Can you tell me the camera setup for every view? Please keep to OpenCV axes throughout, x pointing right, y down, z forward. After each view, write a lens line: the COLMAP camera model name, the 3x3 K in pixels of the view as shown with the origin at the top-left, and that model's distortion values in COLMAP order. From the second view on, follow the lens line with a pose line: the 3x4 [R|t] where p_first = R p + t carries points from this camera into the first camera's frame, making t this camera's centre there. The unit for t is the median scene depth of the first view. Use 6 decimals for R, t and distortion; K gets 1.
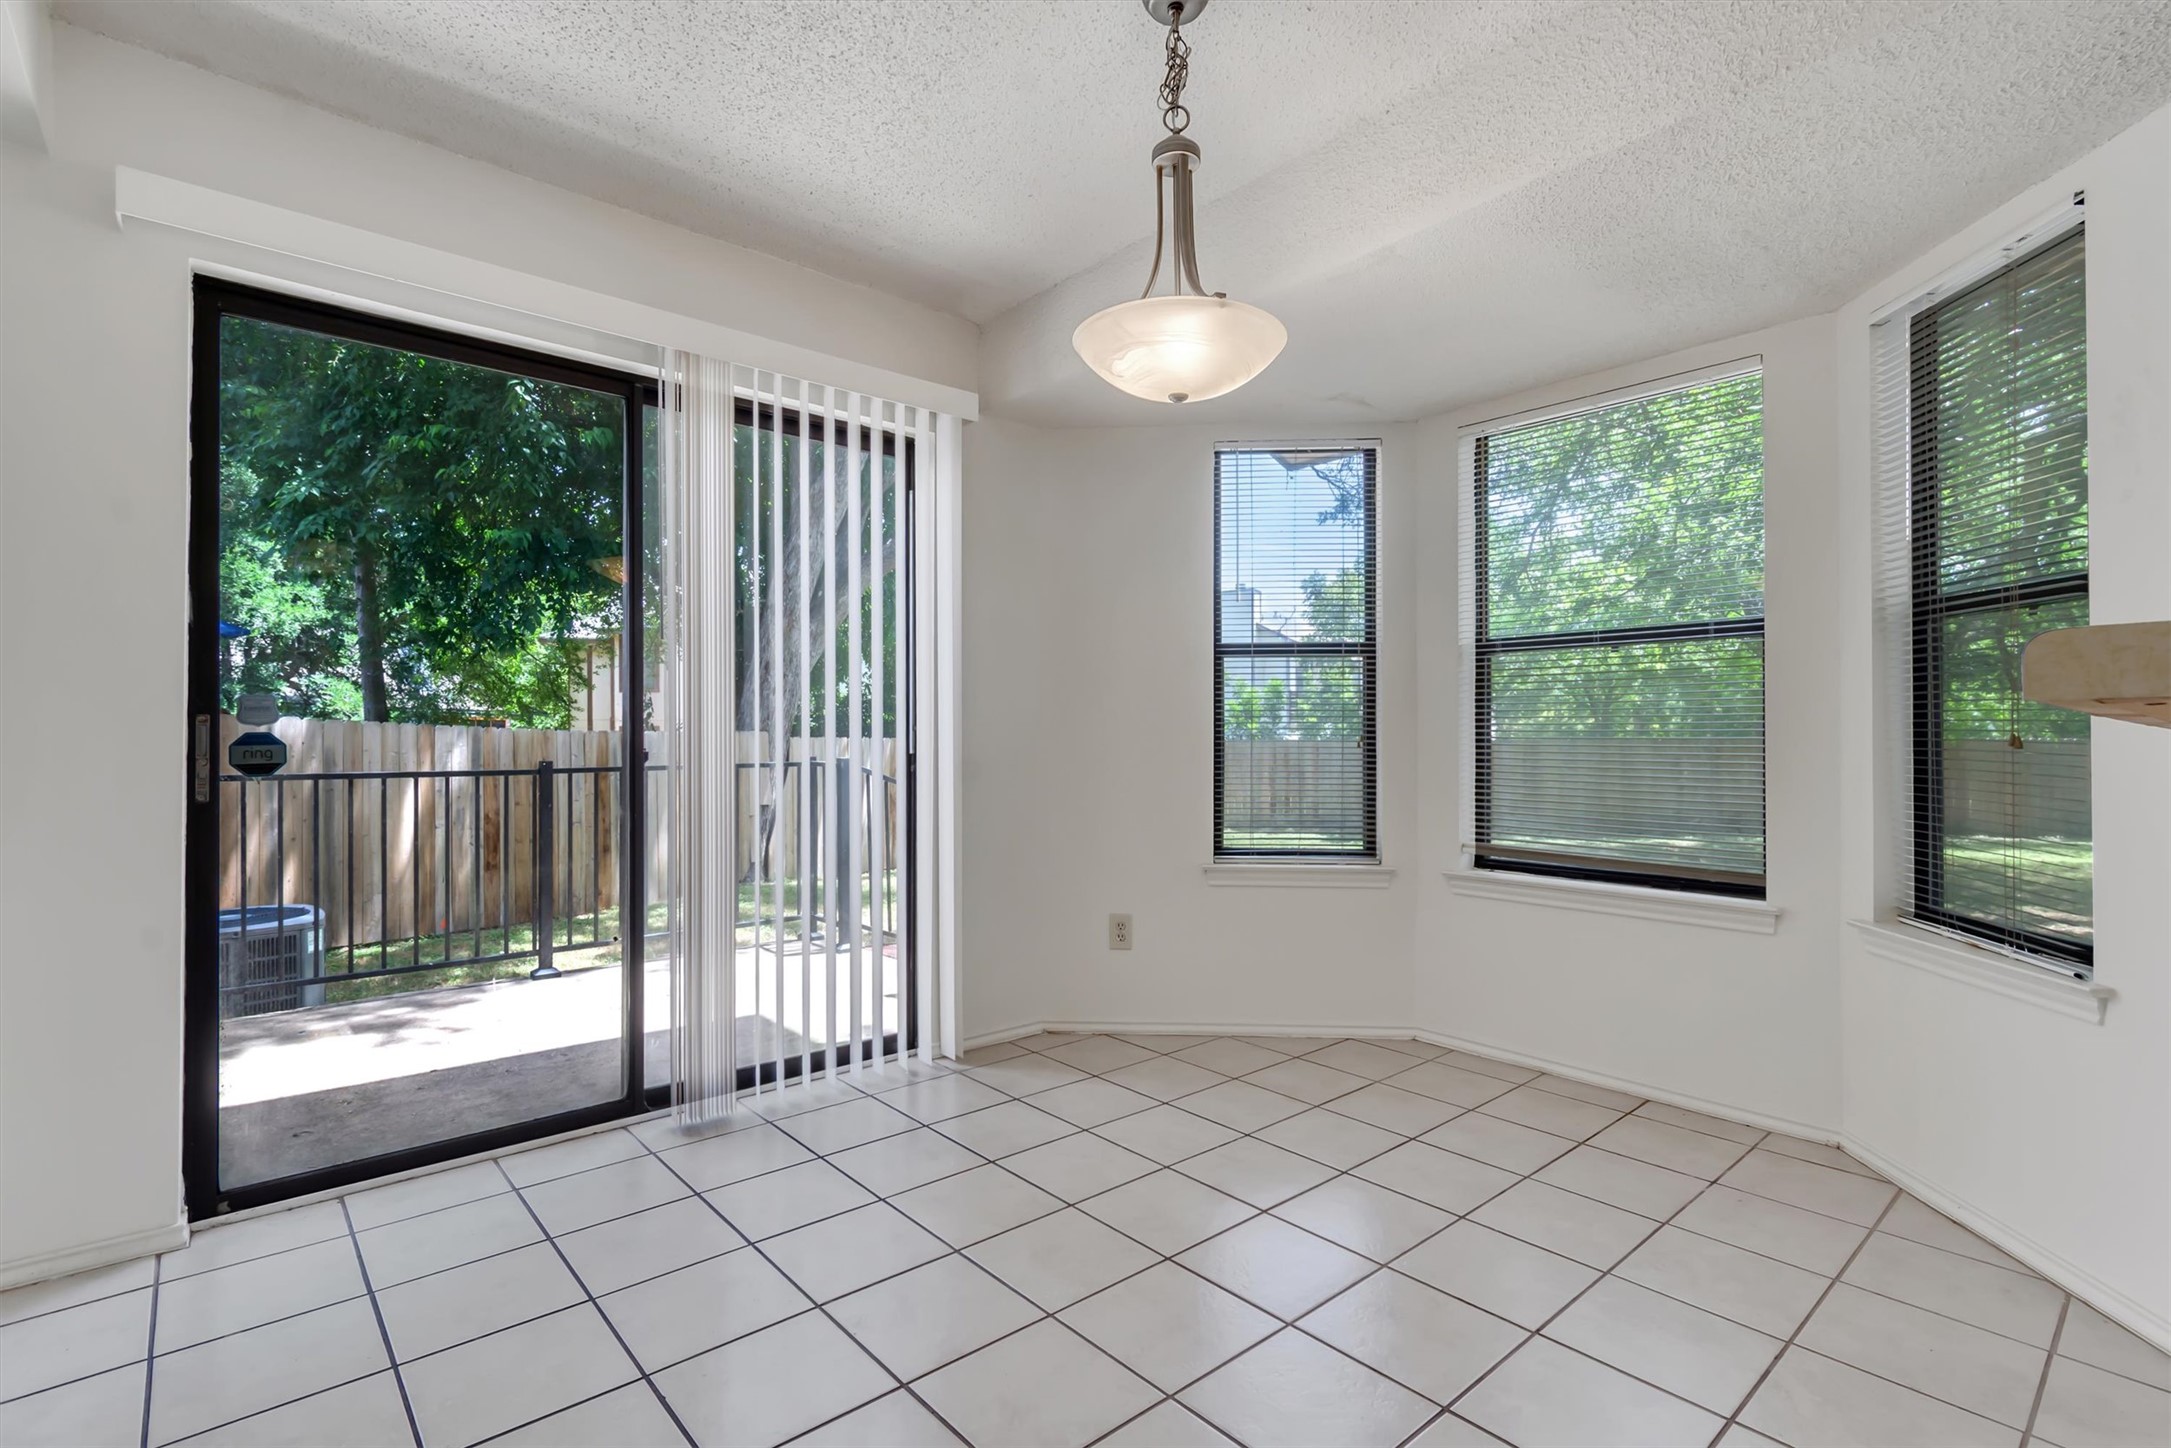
lens RADIAL K [[1021.9, 0, 1100.7], [0, 1021.9, 733.2], [0, 0, 1]] dist [0.002668, -0.000220]
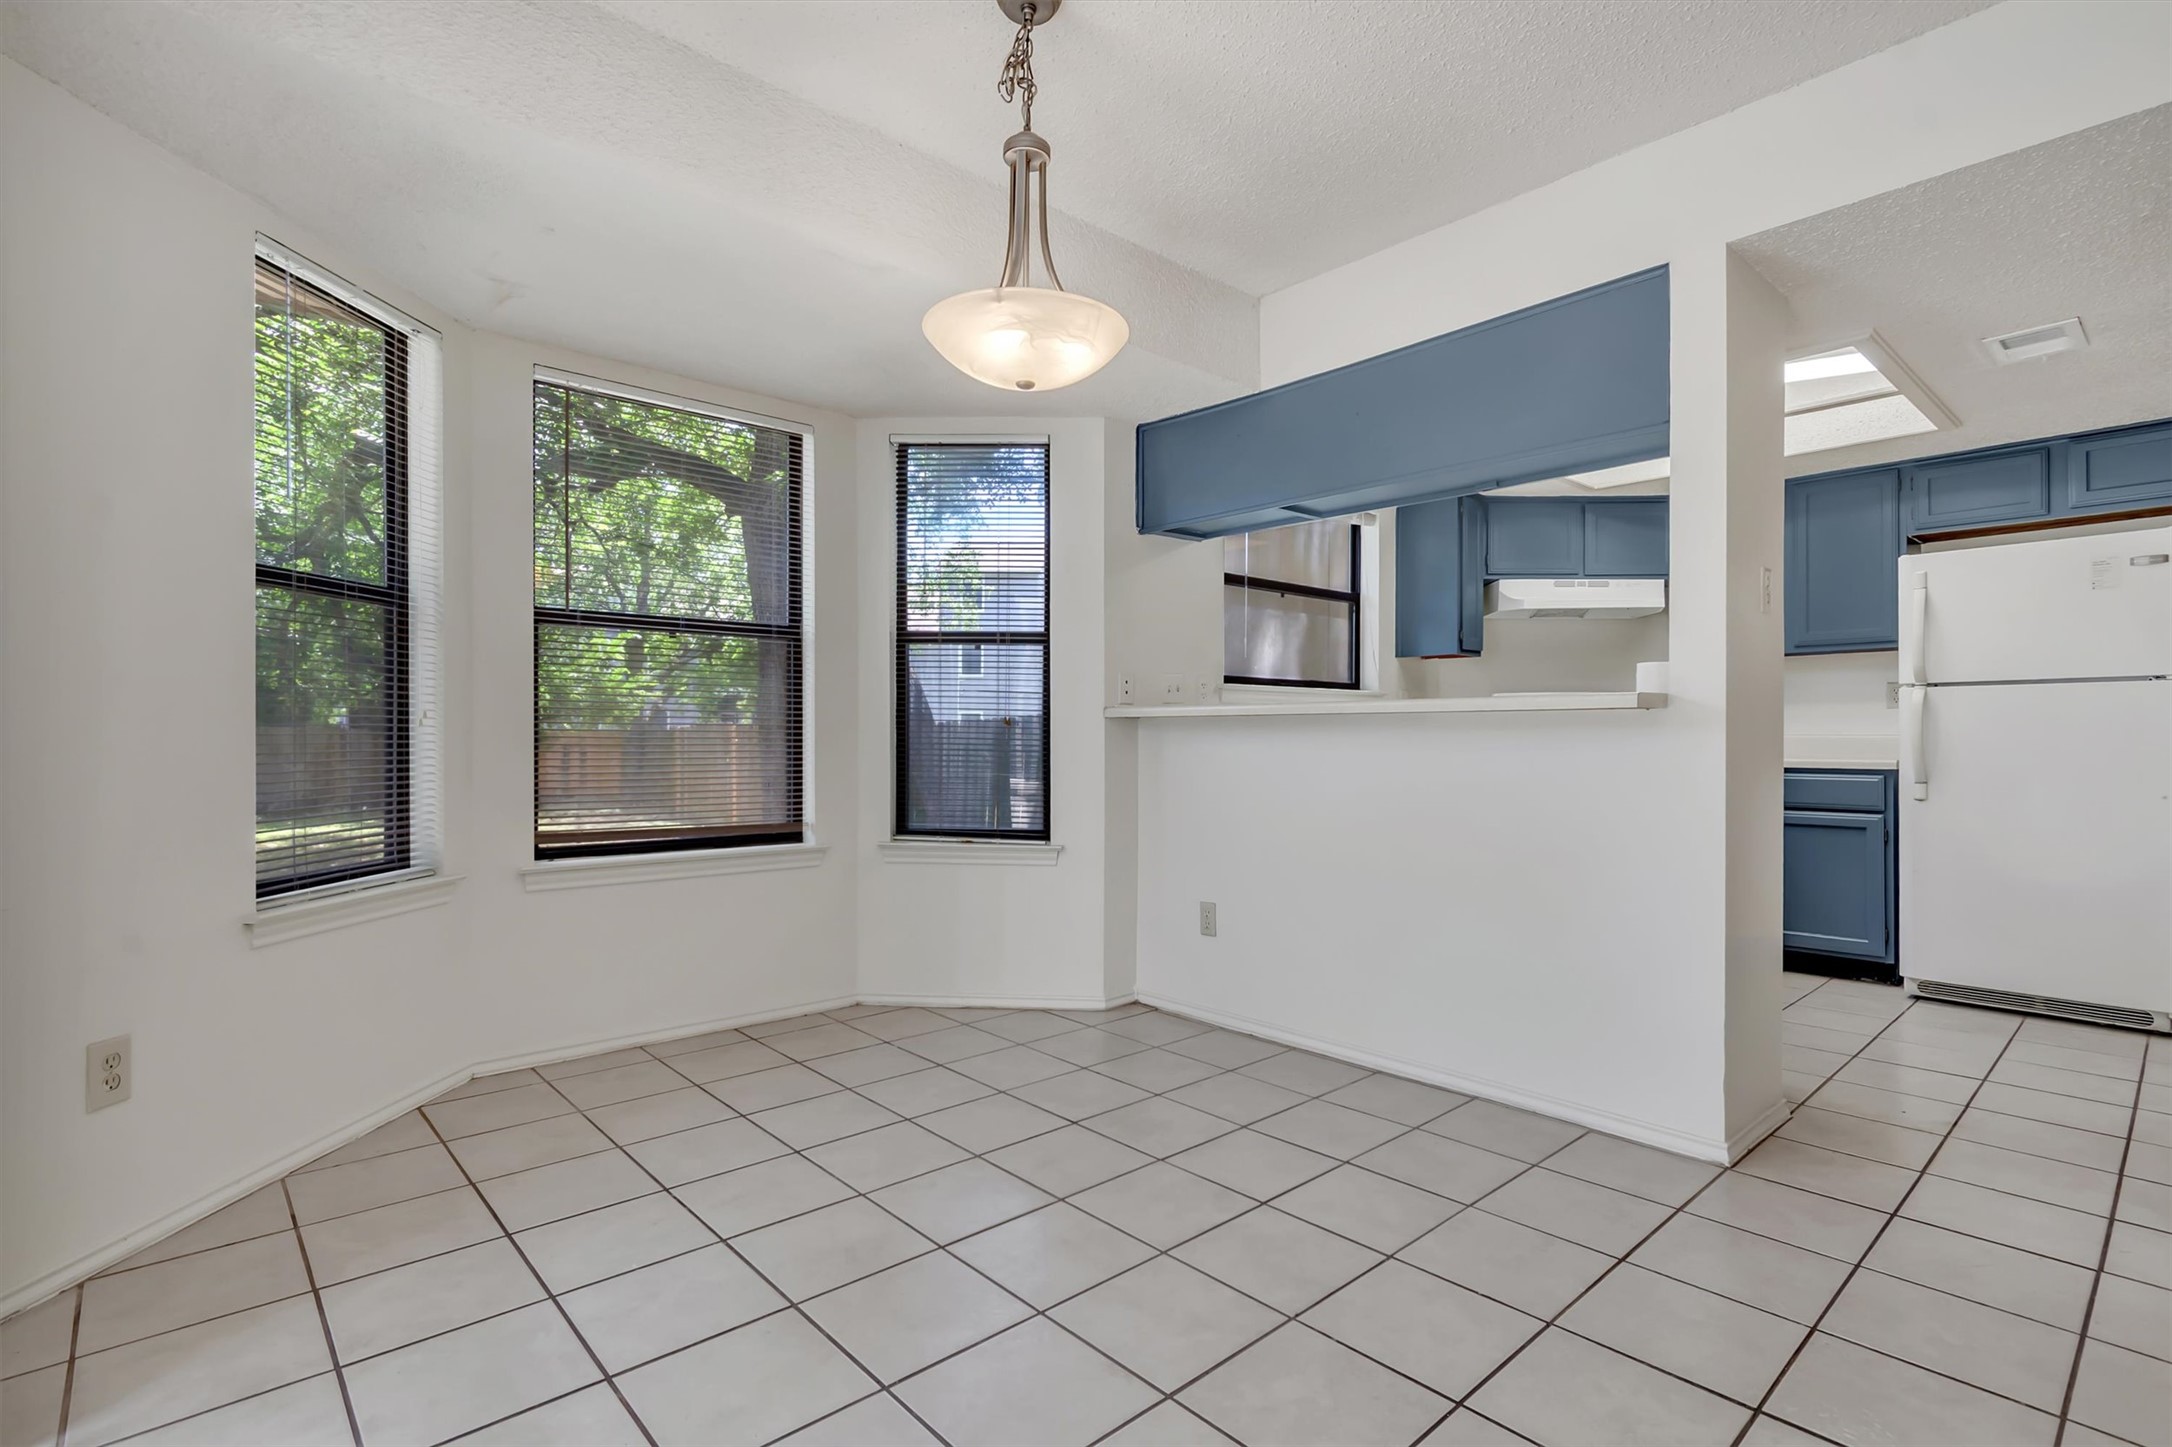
lens RADIAL K [[1031.2, 0, 1087.9], [0, 1031.2, 727.4], [0, 0, 1]] dist [-0.012624, -0.000272]
pose [[-0.008895, 0.001258, 0.999960, -0.686840], [-0.002628, 0.999996, -0.001282, 0.017738], [-0.999957, -0.002639, -0.008892, 0.658278]]
